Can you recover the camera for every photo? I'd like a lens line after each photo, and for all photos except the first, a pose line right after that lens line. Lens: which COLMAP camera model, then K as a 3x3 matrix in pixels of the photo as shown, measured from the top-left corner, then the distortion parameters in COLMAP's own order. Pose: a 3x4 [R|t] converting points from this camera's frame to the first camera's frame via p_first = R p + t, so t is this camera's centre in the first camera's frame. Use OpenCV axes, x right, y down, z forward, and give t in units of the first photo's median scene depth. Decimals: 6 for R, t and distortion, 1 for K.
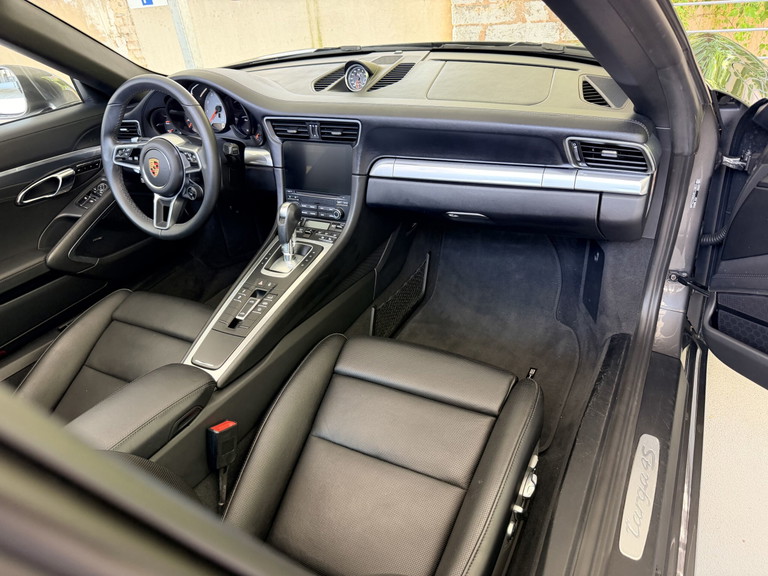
lens RADIAL K [[551.7, 0, 385.2], [0, 551.7, 287.0], [0, 0, 1]] dist [0.008662, -0.003512]
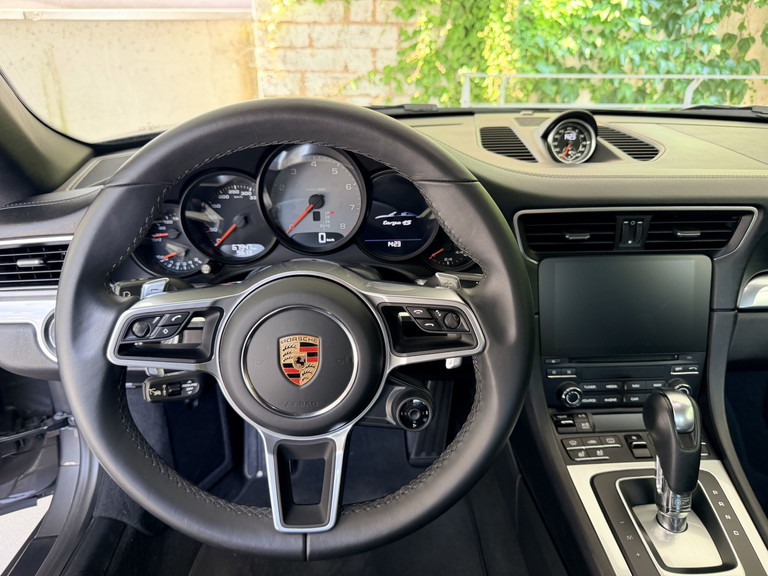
lens RADIAL K [[551.7, 0, 382.3], [0, 551.7, 286.4], [0, 0, 1]] dist [0.008662, -0.003512]
pose [[0.870995, -0.102384, 0.480505, -0.477596], [0.184754, 0.974512, -0.127251, -0.185291], [-0.455229, 0.199610, 0.867711, 0.591166]]
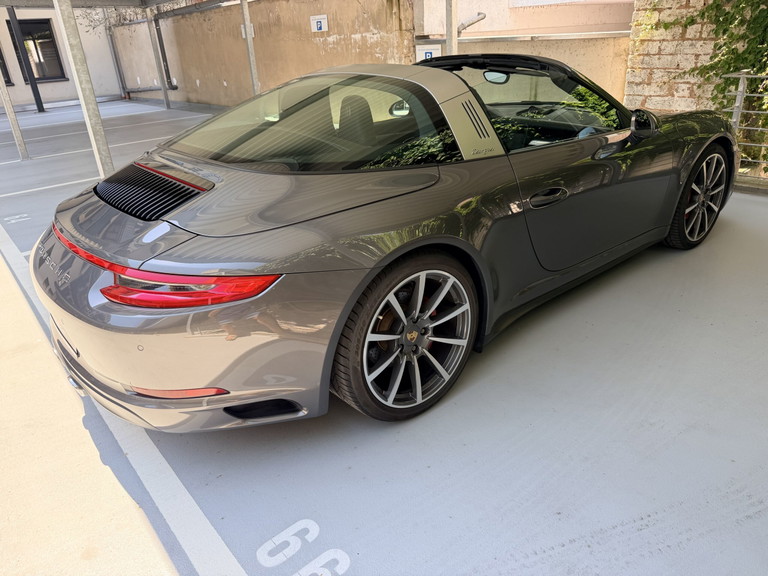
lens RADIAL K [[551.7, 0, 385.3], [0, 551.7, 288.3], [0, 0, 1]] dist [0.008662, -0.003512]
pose [[0.925329, 0.192997, -0.326372, 0.395087], [-0.218196, 0.974998, -0.042074, 0.871182], [0.310092, 0.110145, 0.944305, -1.998375]]
